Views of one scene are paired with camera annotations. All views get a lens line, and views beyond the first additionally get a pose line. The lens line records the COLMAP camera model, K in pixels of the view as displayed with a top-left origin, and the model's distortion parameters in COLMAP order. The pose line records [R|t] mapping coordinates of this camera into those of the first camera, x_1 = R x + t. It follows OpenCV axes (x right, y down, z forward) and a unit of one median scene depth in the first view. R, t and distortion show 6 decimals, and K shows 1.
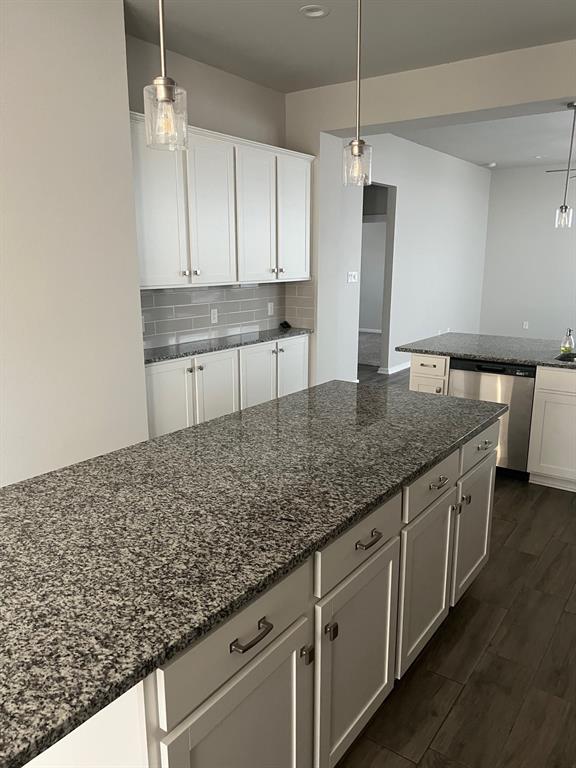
lens RADIAL K [[577.7, 0, 288.0], [0, 577.7, 384.0], [0, 0, 1]] dist [0.074582, -0.100700]
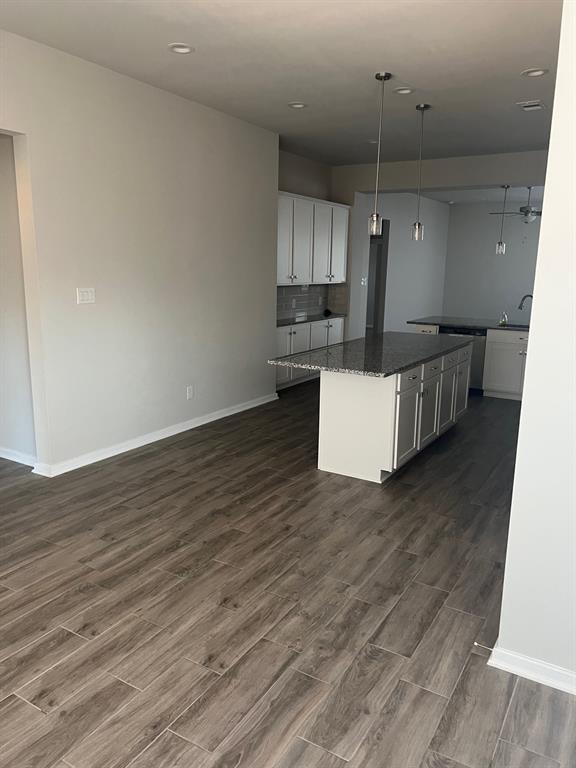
lens RADIAL K [[577.7, 0, 288.0], [0, 577.7, 384.0], [0, 0, 1]] dist [0.074582, -0.100700]
pose [[0.996434, -0.004914, 0.084230, -0.286627], [0.006147, 0.999878, -0.014394, 0.133550], [-0.084149, 0.014860, 0.996342, -0.625687]]
